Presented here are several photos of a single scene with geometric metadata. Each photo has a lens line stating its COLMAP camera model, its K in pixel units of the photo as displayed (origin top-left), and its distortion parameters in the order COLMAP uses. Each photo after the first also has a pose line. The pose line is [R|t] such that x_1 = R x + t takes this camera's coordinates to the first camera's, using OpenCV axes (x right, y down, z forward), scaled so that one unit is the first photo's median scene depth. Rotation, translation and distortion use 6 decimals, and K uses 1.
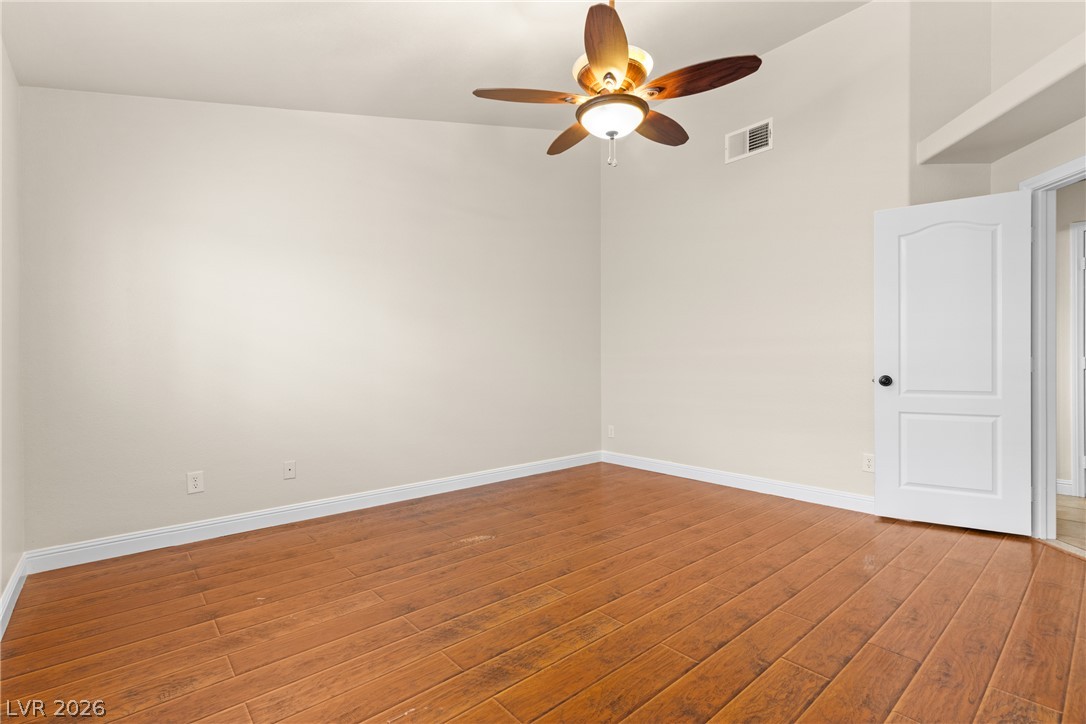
lens RADIAL K [[492.6, 0, 558.2], [0, 492.6, 370.8], [0, 0, 1]] dist [0.013834, -0.001385]
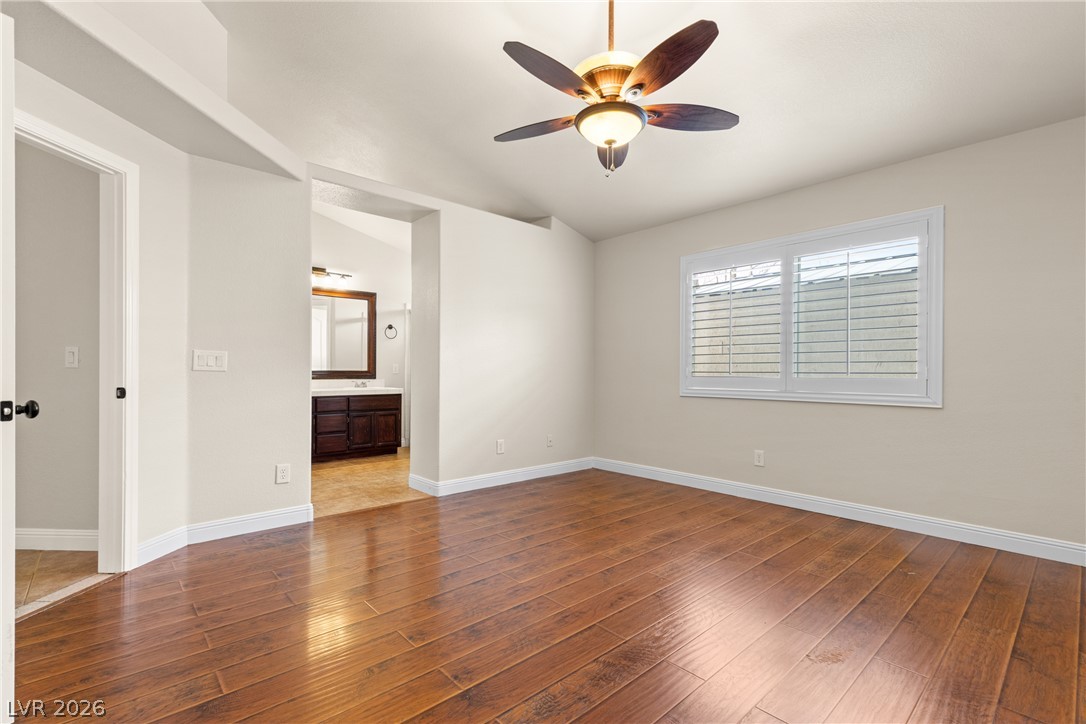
lens RADIAL K [[492.6, 0, 549.1], [0, 492.6, 364.4], [0, 0, 1]] dist [0.013834, -0.001385]
pose [[-0.999983, 0.001238, -0.005746, 0.182463], [0.001276, 0.999977, -0.006691, -0.018431], [0.005737, -0.006698, -0.999961, 1.525859]]
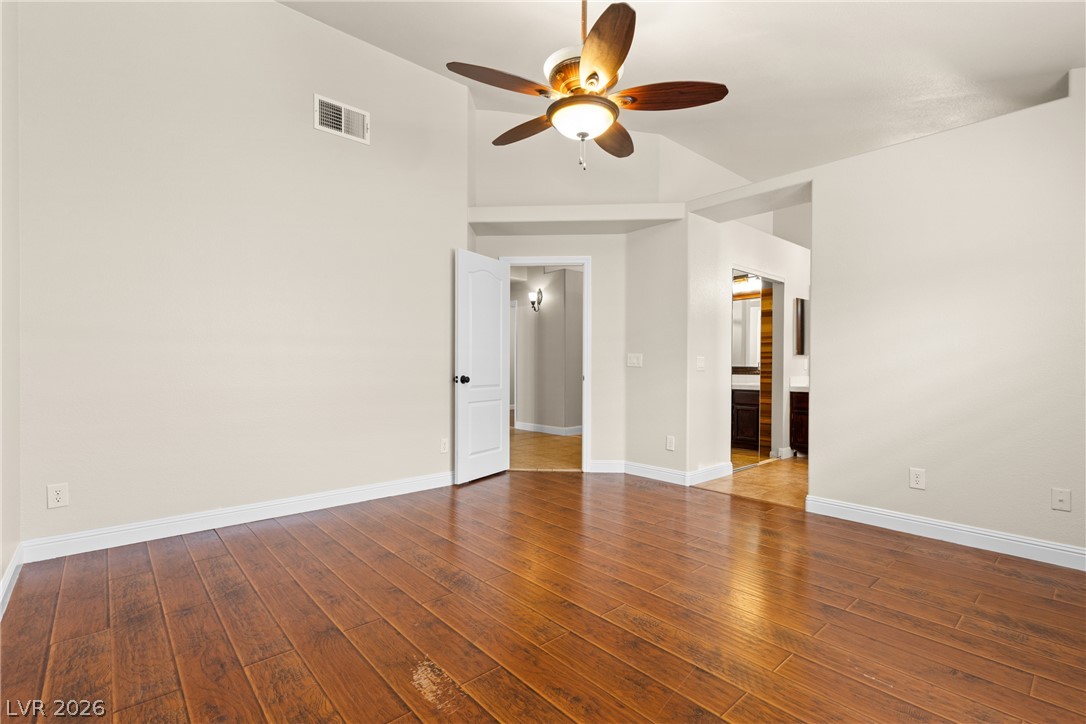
lens RADIAL K [[492.6, 0, 540.9], [0, 492.6, 364.0], [0, 0, 1]] dist [0.013834, -0.001385]
pose [[0.010339, 0.008037, 0.999914, -0.683489], [0.005201, 0.999954, -0.008091, -0.011238], [-0.999933, 0.005285, 0.010297, 0.813631]]
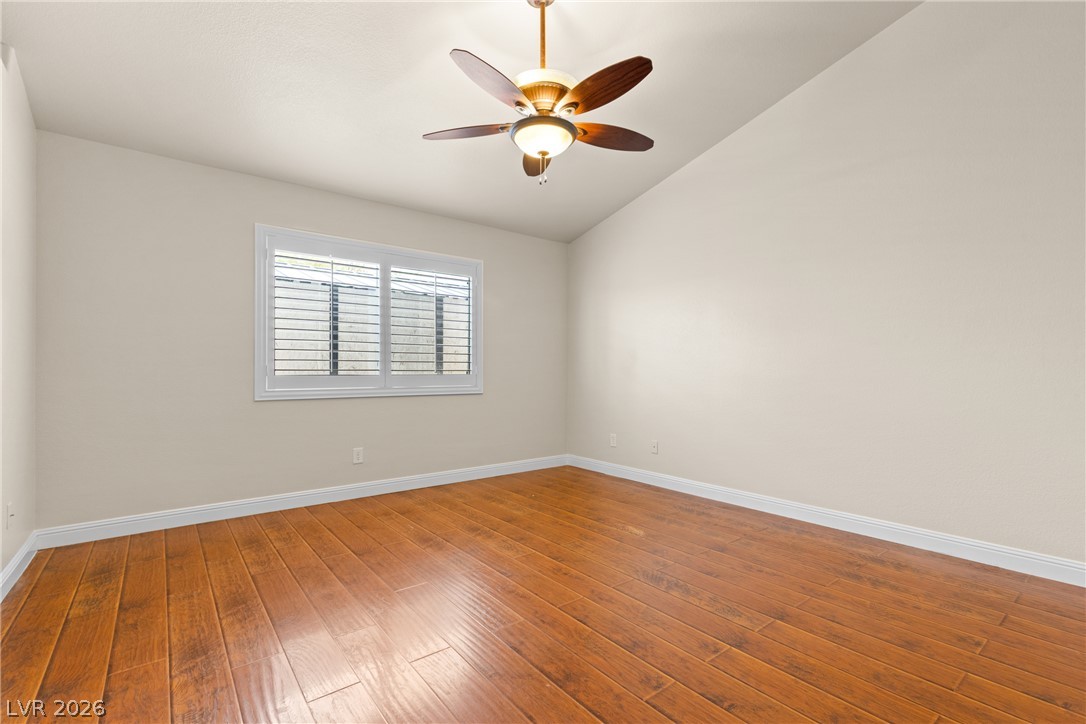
lens RADIAL K [[492.6, 0, 543.2], [0, 492.6, 379.3], [0, 0, 1]] dist [0.013834, -0.001385]
pose [[-0.062542, 0.026978, -0.997678, 0.883224], [-0.011220, 0.999552, 0.027732, -0.024779], [0.997979, 0.012928, -0.062211, 0.808375]]
